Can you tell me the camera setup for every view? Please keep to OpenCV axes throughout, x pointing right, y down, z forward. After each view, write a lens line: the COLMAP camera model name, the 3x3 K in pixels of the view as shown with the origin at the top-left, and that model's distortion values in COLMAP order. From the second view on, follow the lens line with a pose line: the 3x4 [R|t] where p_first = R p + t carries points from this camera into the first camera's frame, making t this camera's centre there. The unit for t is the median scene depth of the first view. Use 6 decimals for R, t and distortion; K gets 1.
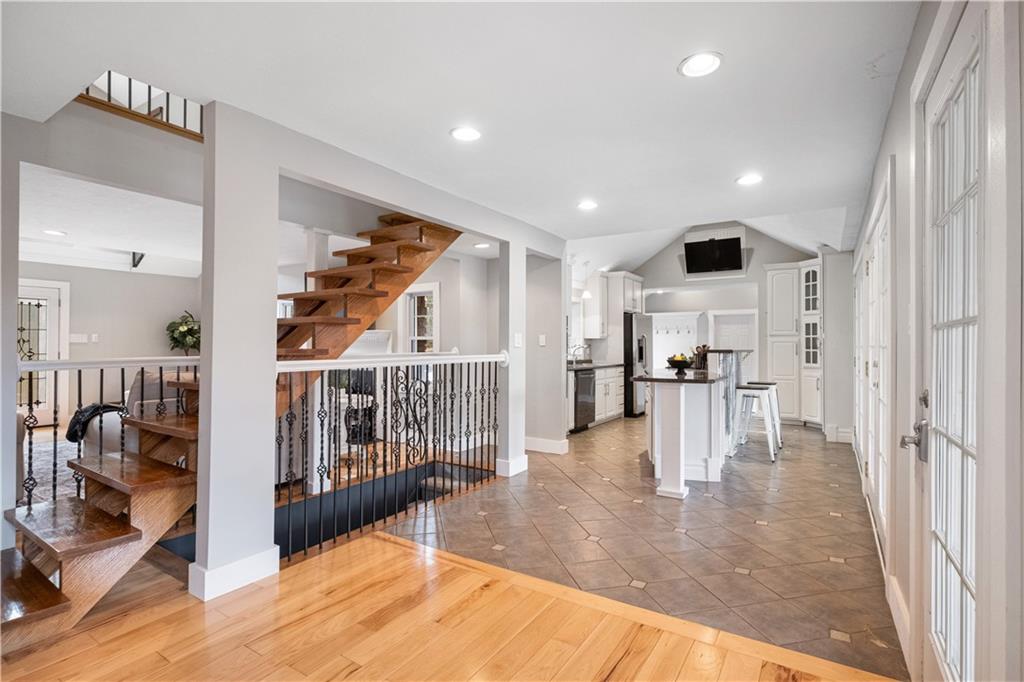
lens RADIAL K [[515.7, 0, 519.9], [0, 515.7, 338.1], [0, 0, 1]] dist [0.004128, 0.000612]
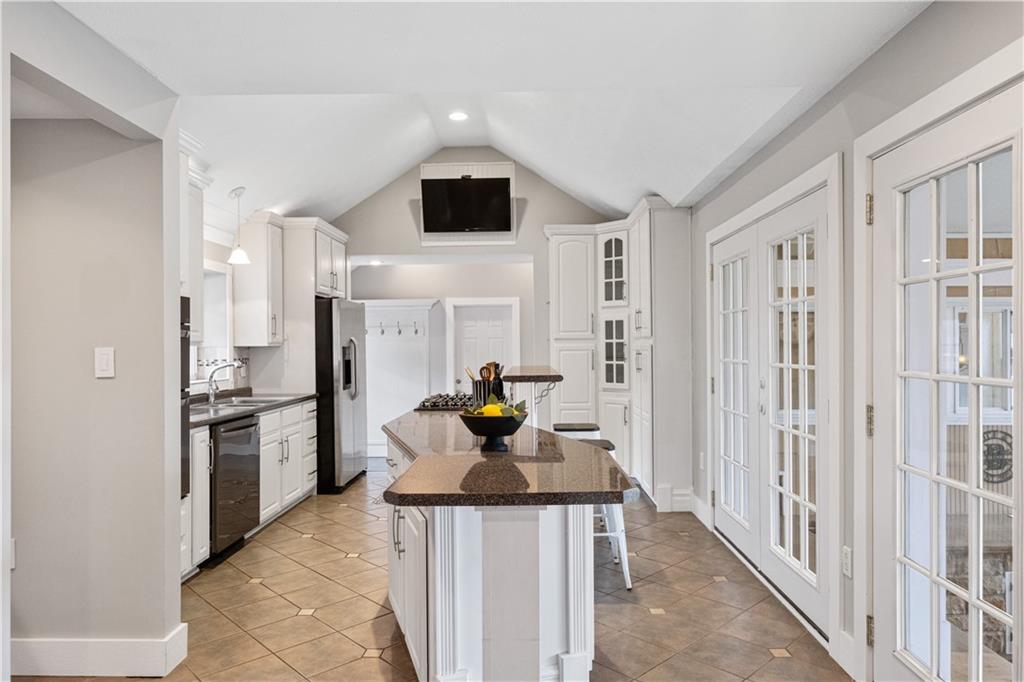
lens RADIAL K [[651.6, 0, 513.0], [0, 651.6, 340.0], [0, 0, 1]] dist [-0.000311, 0.000537]
pose [[0.866201, -0.005635, 0.499664, 0.045385], [0.001870, 0.999966, 0.008034, -0.010429], [-0.499693, -0.006025, 0.866182, 0.335467]]
